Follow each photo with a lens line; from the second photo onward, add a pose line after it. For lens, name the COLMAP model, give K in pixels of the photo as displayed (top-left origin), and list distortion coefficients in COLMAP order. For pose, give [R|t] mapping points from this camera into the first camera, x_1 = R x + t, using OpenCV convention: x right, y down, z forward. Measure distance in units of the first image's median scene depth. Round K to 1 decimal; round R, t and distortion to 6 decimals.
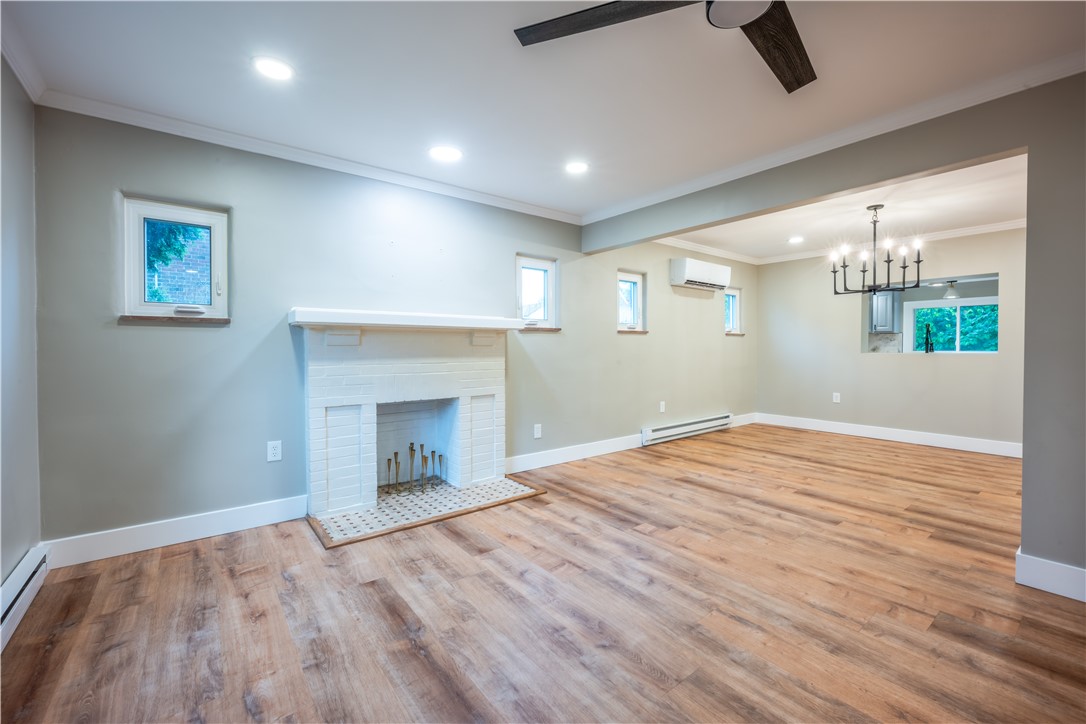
lens RADIAL K [[451.2, 0, 535.2], [0, 451.2, 354.3], [0, 0, 1]] dist [-0.000338, 0.000118]
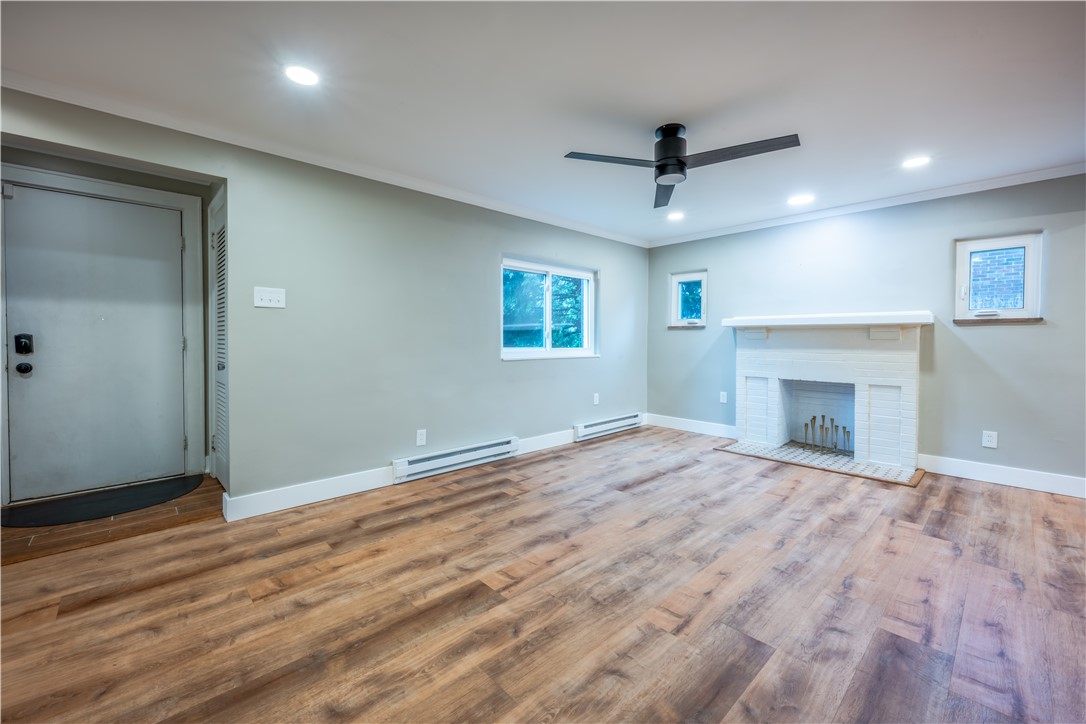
lens RADIAL K [[423.8, 0, 528.9], [0, 423.8, 343.2], [0, 0, 1]] dist [-0.000439, -0.000098]
pose [[0.076867, 0.011599, -0.996974, 1.049287], [-0.018827, 0.999771, 0.010180, -0.005734], [0.996864, 0.017987, 0.077068, 0.089151]]
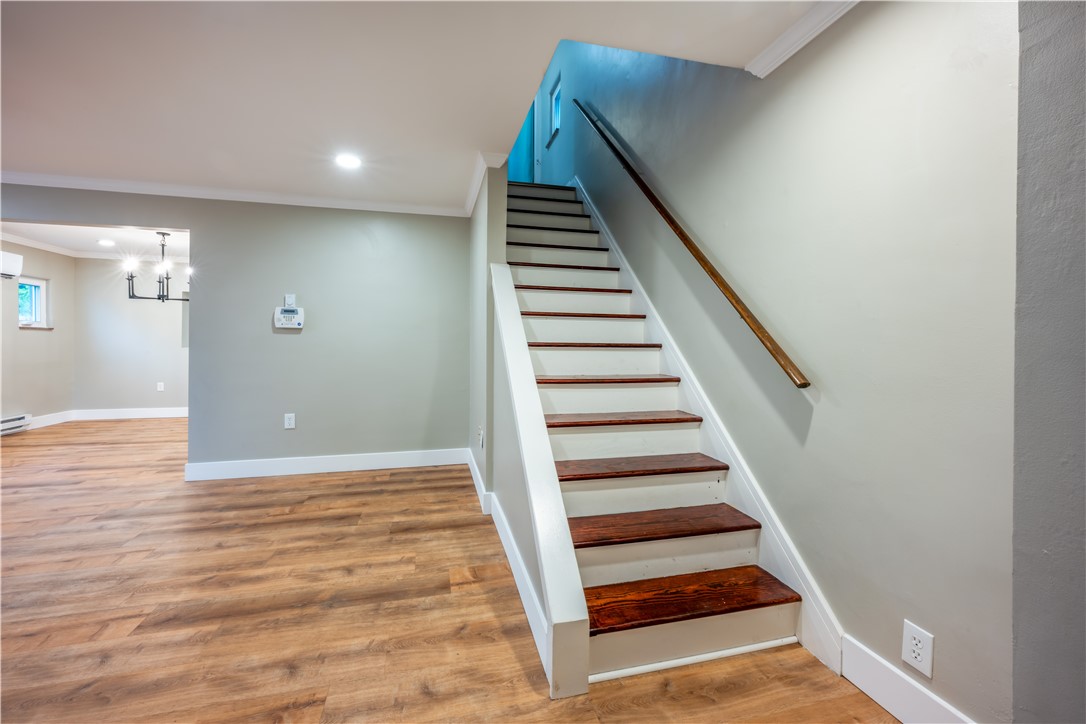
lens RADIAL K [[438.6, 0, 555.7], [0, 438.6, 346.1], [0, 0, 1]] dist [-0.000236, 0.000040]
pose [[0.385830, -0.001806, 0.922568, 0.050055], [0.006417, 0.999979, -0.000726, -0.000140], [-0.922548, 0.006200, 0.385833, -0.686774]]
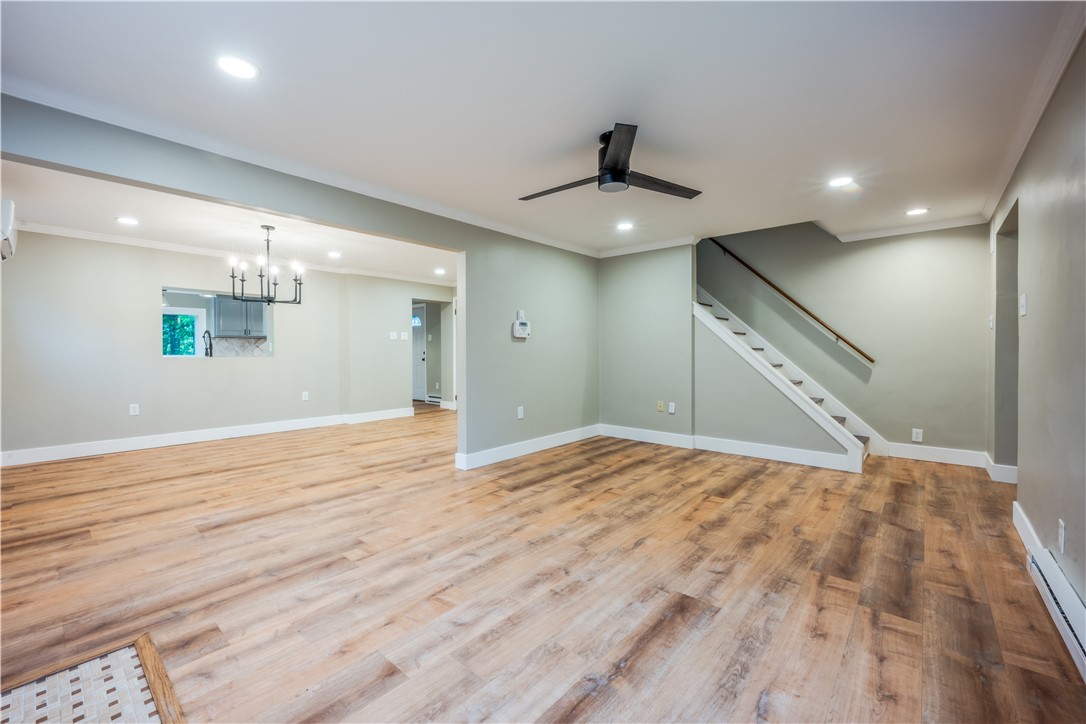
lens RADIAL K [[451.2, 0, 535.2], [0, 451.2, 354.3], [0, 0, 1]] dist [-0.000338, 0.000118]
pose [[-0.205931, -0.007297, 0.978539, -0.669269], [0.017039, 0.999794, 0.011041, -0.014511], [-0.978418, 0.018947, -0.205765, 0.791232]]
